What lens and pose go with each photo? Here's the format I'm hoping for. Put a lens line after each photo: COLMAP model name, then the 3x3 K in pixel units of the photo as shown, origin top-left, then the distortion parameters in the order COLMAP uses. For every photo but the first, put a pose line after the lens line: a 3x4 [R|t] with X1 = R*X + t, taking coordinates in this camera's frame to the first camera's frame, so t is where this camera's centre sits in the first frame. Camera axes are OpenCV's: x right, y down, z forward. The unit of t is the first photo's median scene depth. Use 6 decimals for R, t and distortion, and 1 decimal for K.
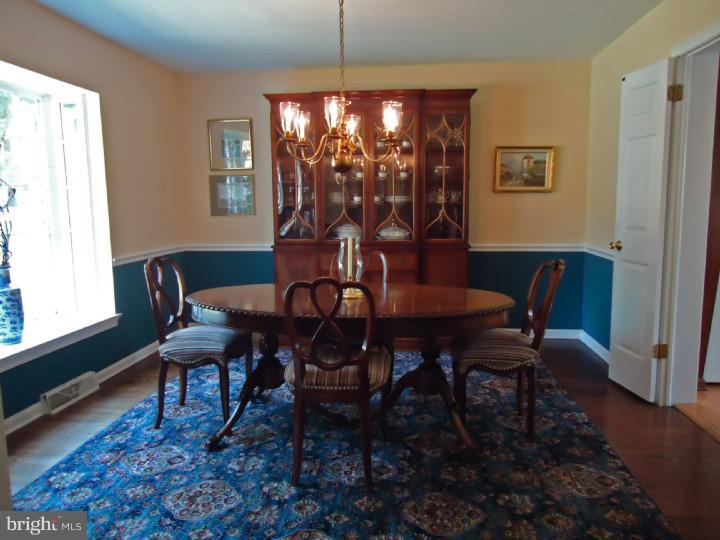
lens RADIAL K [[520.2, 0, 360.0], [0, 520.2, 270.0], [0, 0, 1]] dist [-0.005573, 0.004836]
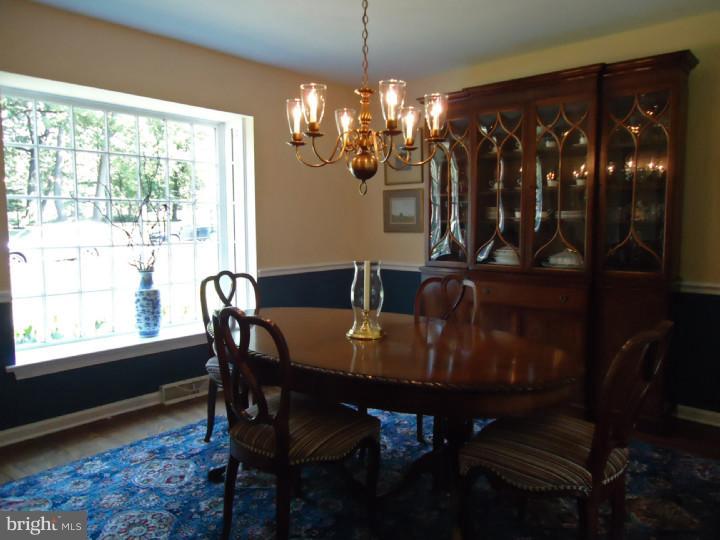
lens RADIAL K [[520.2, 0, 360.0], [0, 520.2, 270.0], [0, 0, 1]] dist [-0.005573, 0.004836]
pose [[0.814527, 0.062530, -0.576746, 0.414769], [-0.083052, 0.996502, -0.009254, -0.039556], [0.574150, 0.055438, 0.816871, 0.341412]]
